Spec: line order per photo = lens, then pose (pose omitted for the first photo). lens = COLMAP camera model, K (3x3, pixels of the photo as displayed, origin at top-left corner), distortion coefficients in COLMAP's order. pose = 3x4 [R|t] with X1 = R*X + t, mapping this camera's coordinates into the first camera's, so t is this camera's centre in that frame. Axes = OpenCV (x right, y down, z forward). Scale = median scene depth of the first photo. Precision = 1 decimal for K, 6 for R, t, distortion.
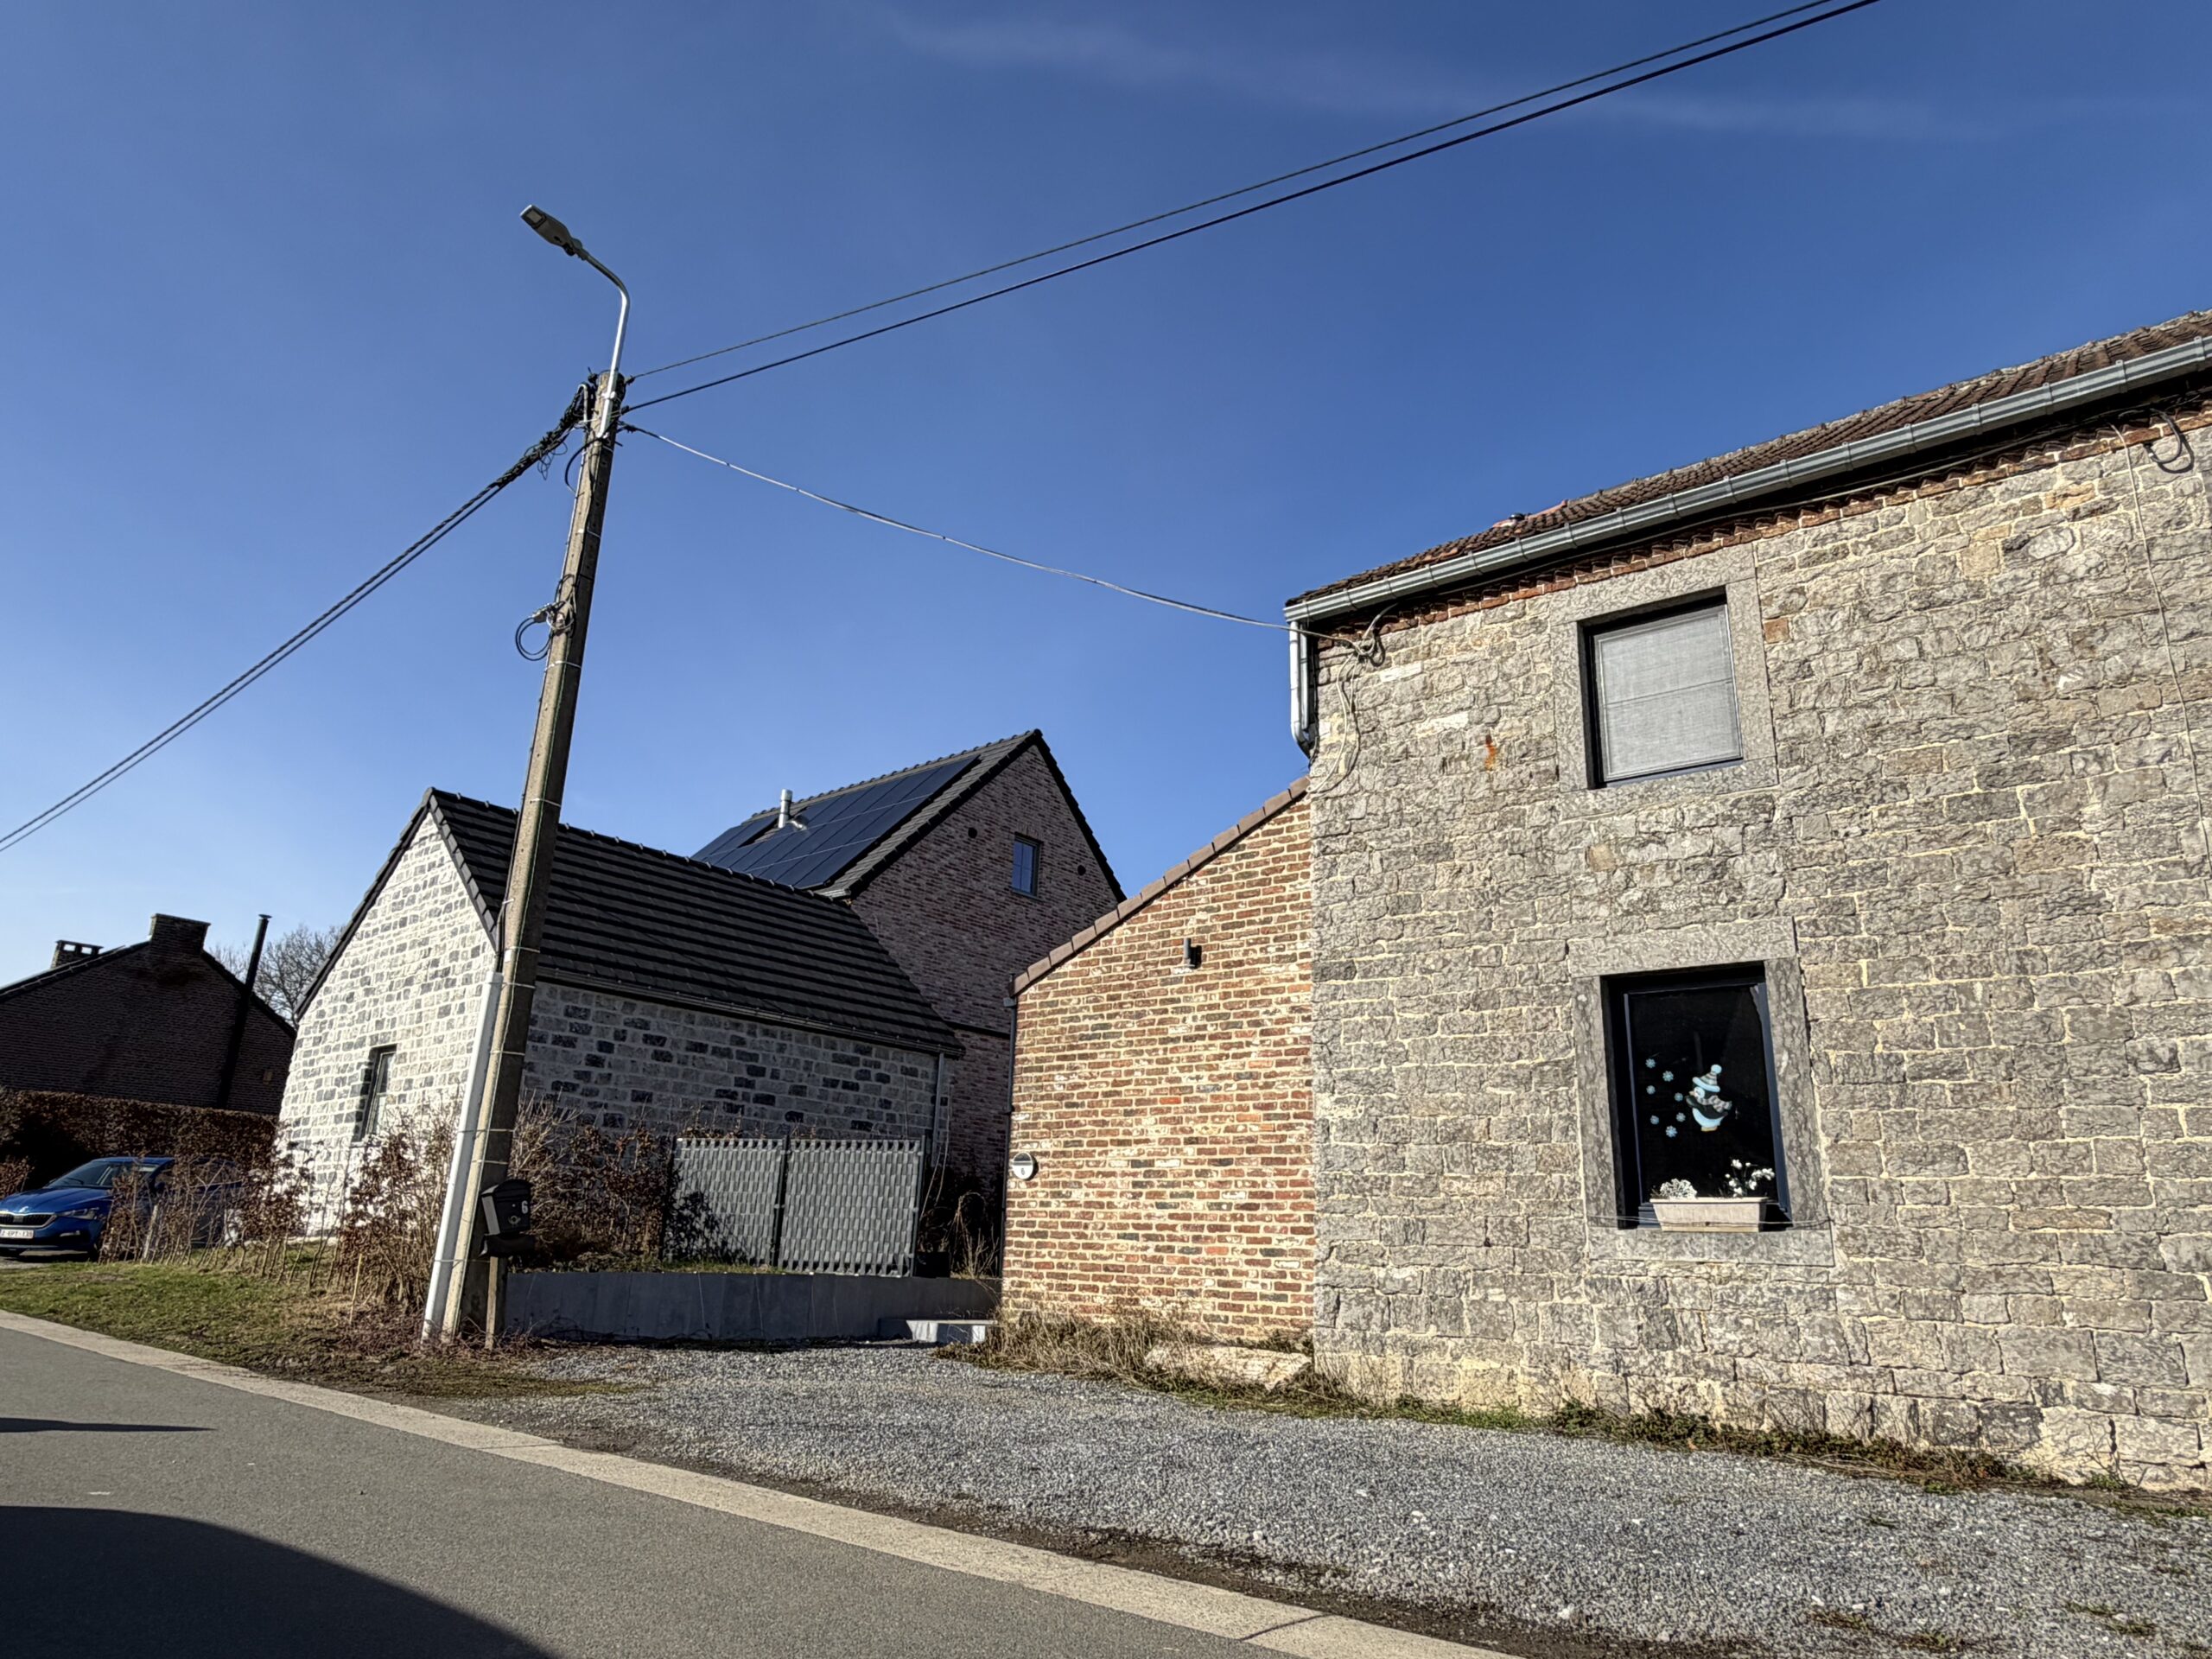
lens RADIAL K [[1403.9, 0, 1096.3], [0, 1403.9, 829.7], [0, 0, 1]] dist [0.001375, 0.000331]
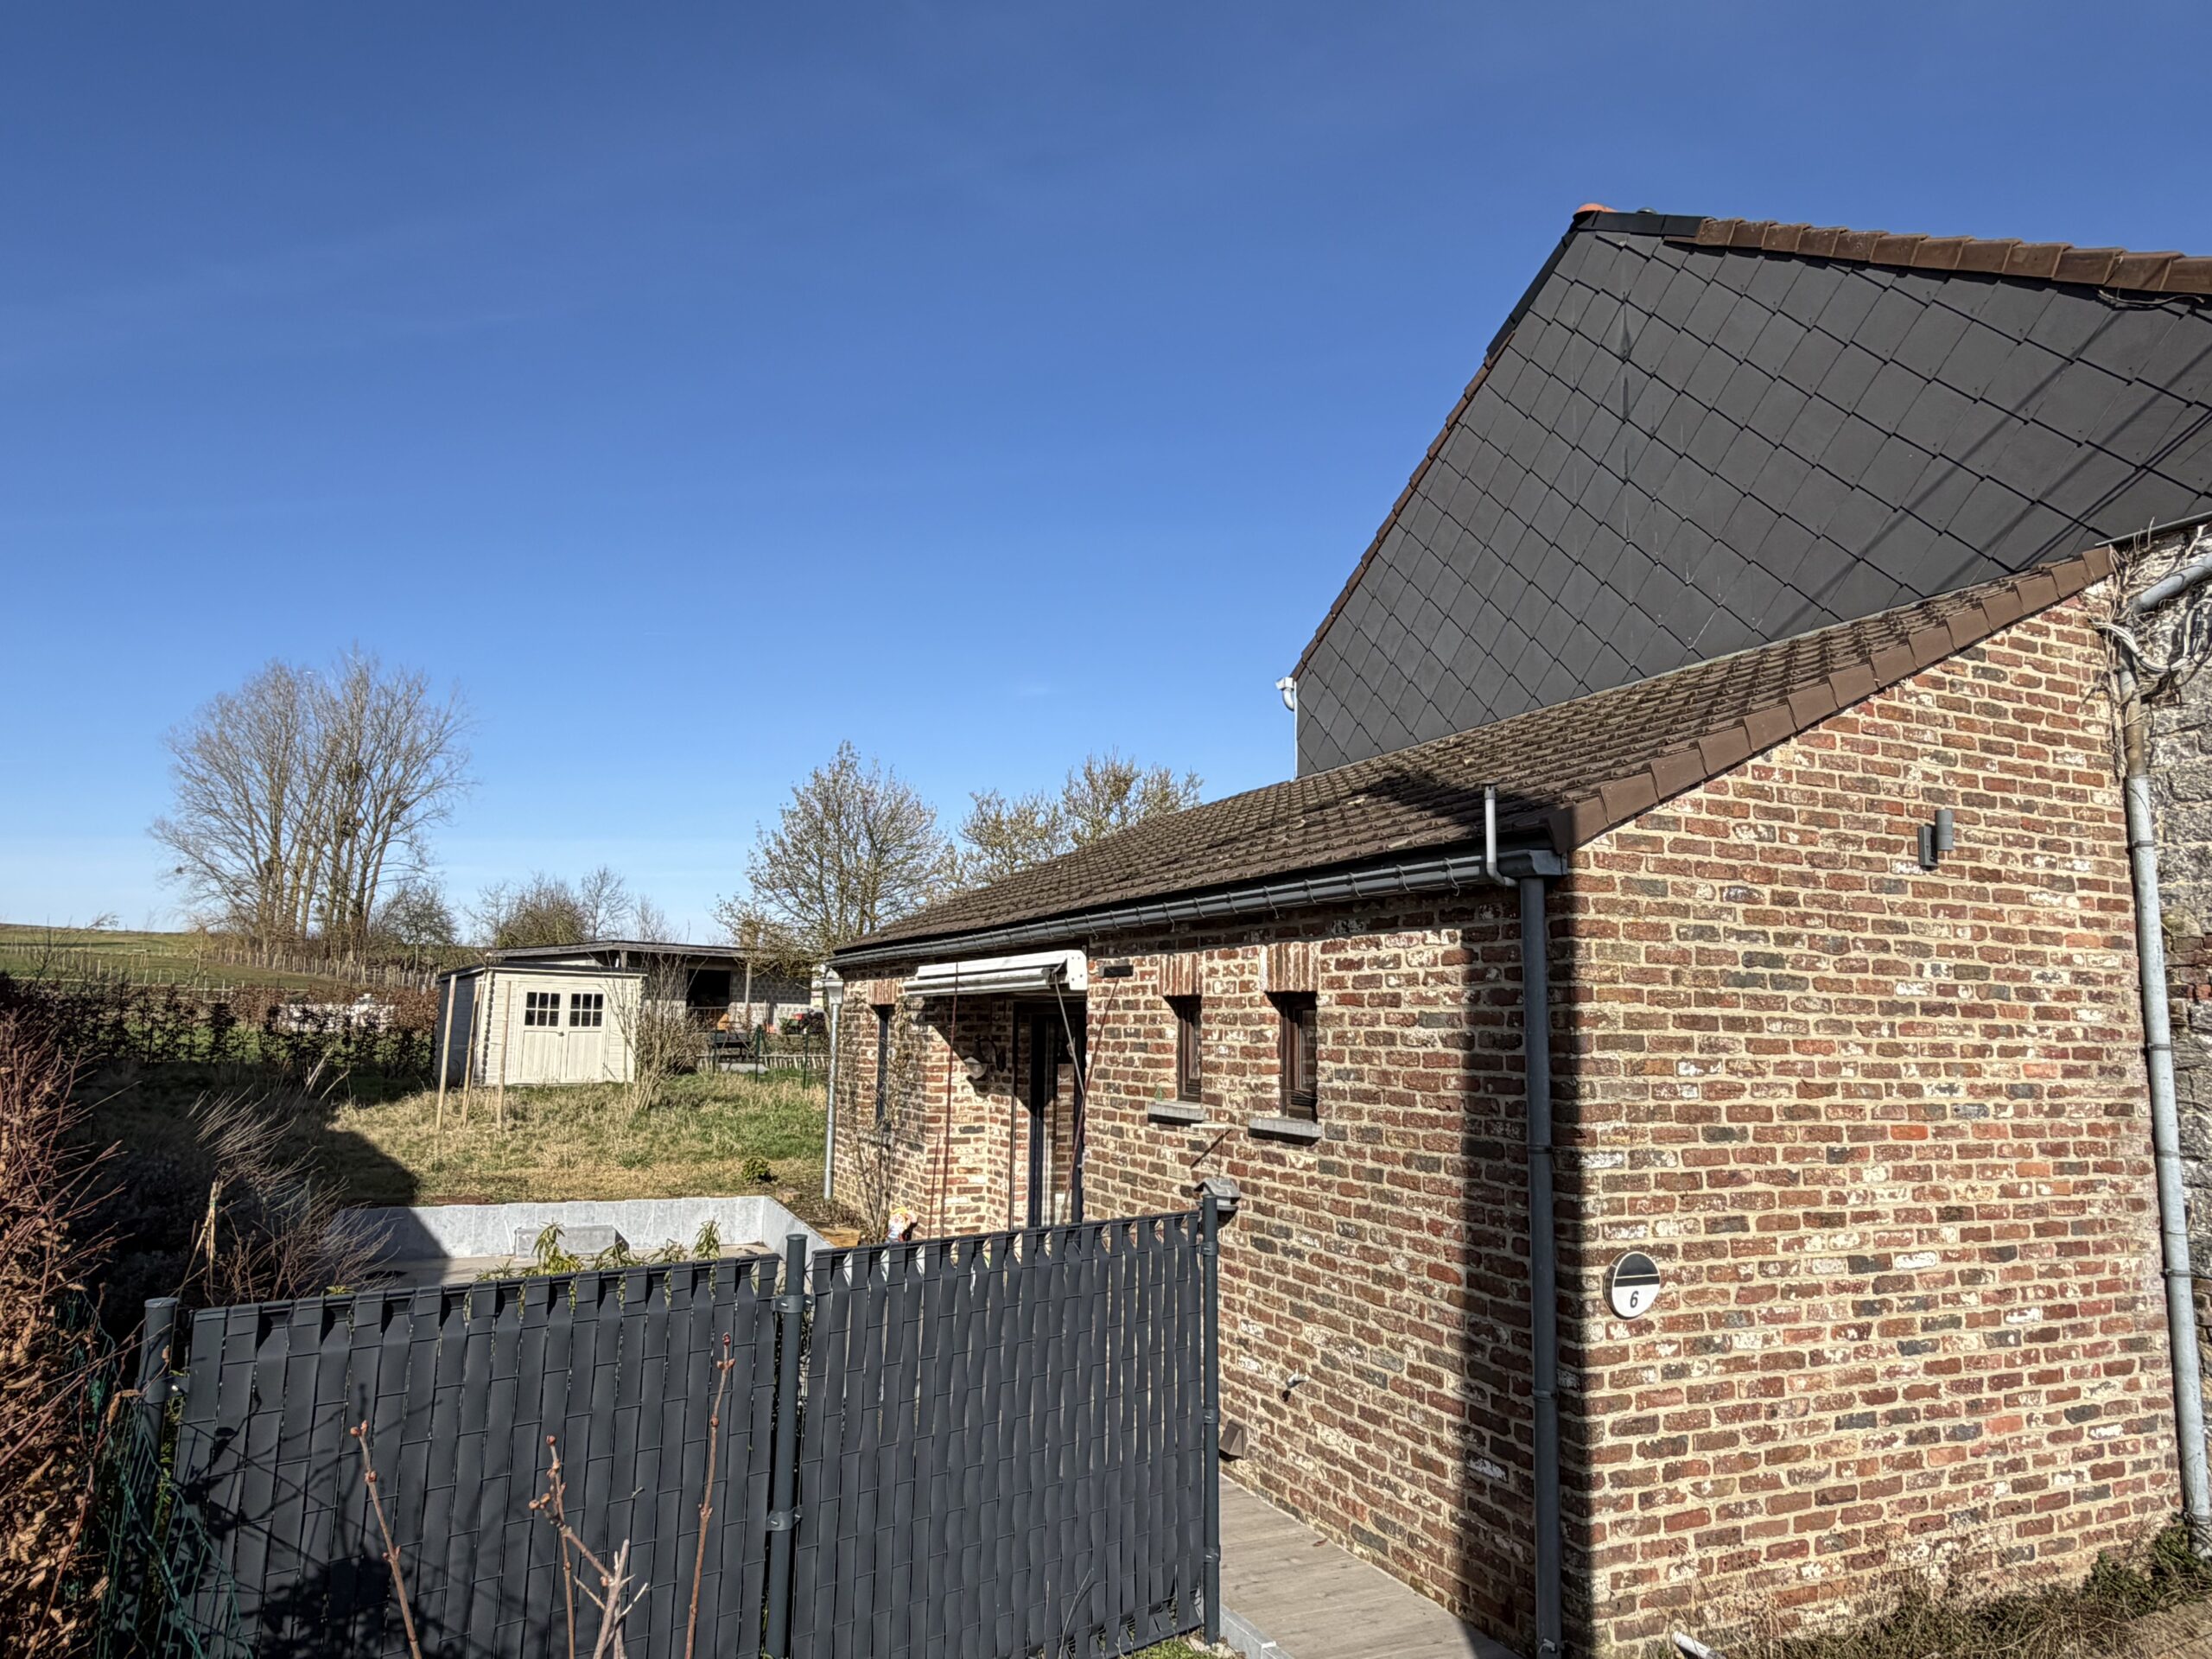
lens RADIAL K [[1403.9, 0, 1096.3], [0, 1403.9, 829.7], [0, 0, 1]] dist [0.001375, 0.000331]
pose [[0.457654, 0.091838, 0.884374, -0.539768], [-0.268861, 0.962381, 0.039194, 0.153029], [-0.847506, -0.255711, 0.465130, 1.073289]]
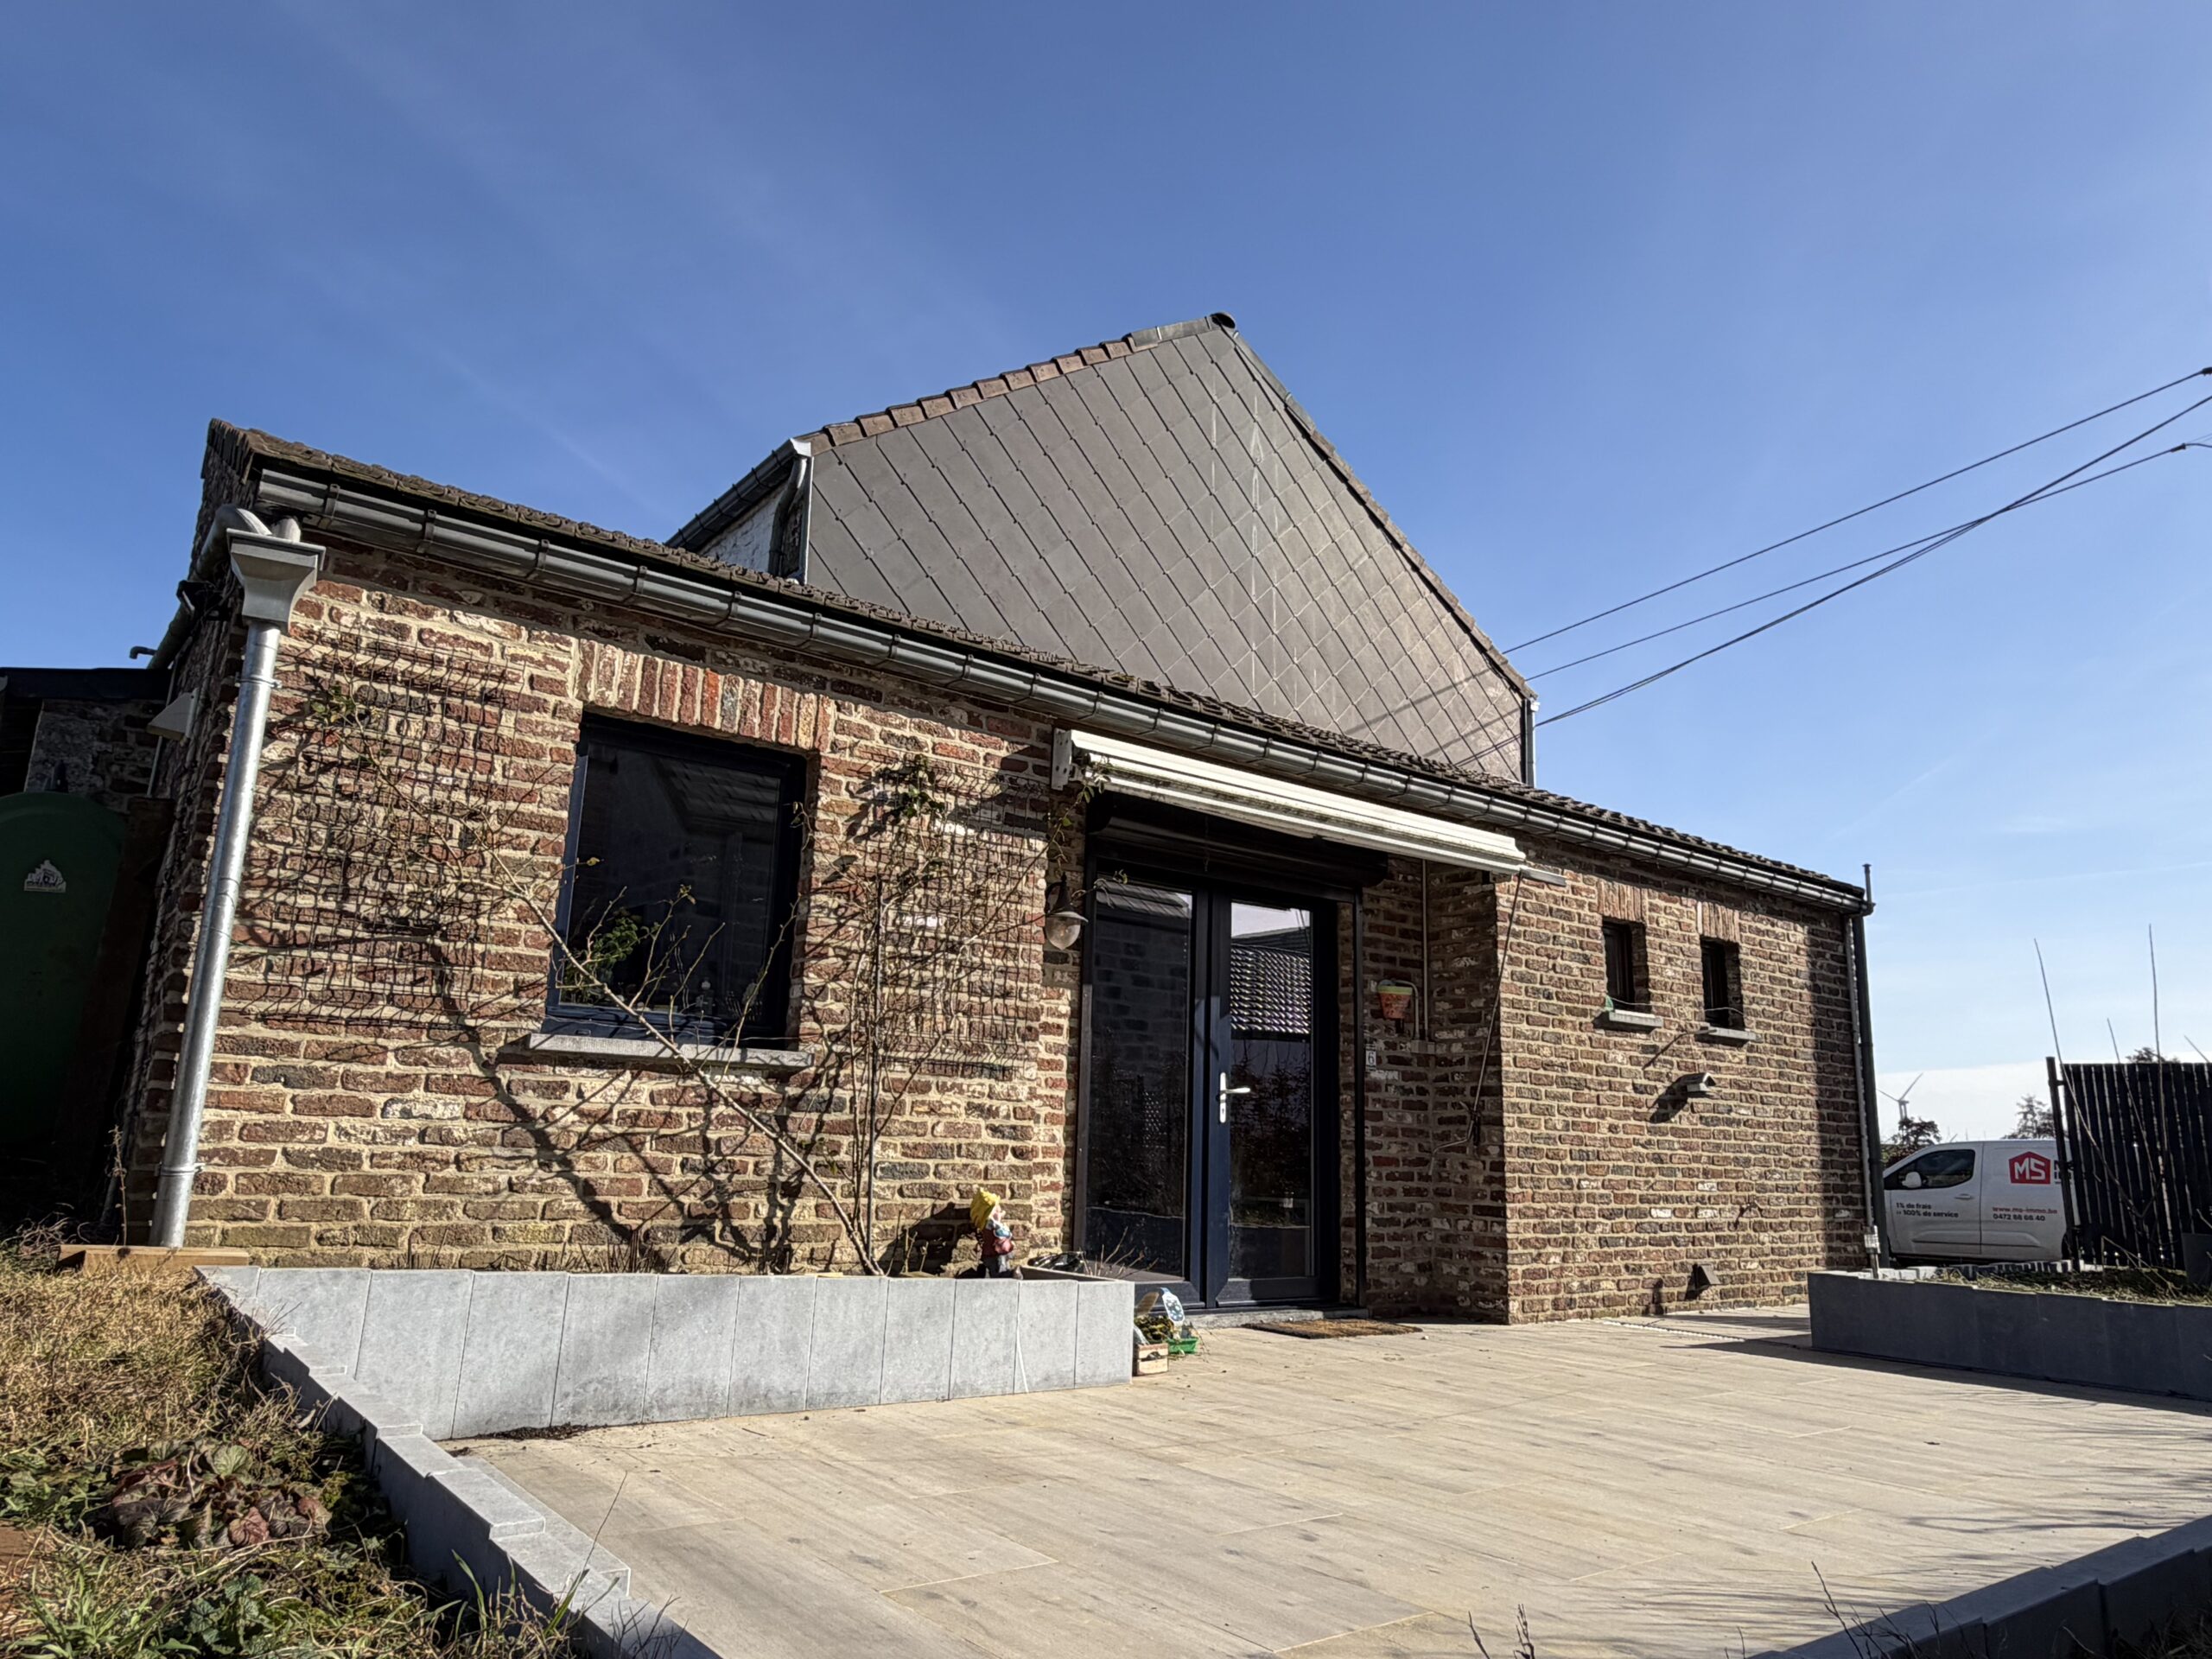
lens RADIAL K [[1412.1, 0, 1106.0], [0, 1412.1, 829.5], [0, 0, 1]] dist [0.027524, -0.000035]
pose [[-0.970437, -0.017775, 0.240701, 0.162189], [-0.136525, 0.862829, -0.486710, 0.613510], [-0.199032, -0.505183, -0.839748, 2.053456]]
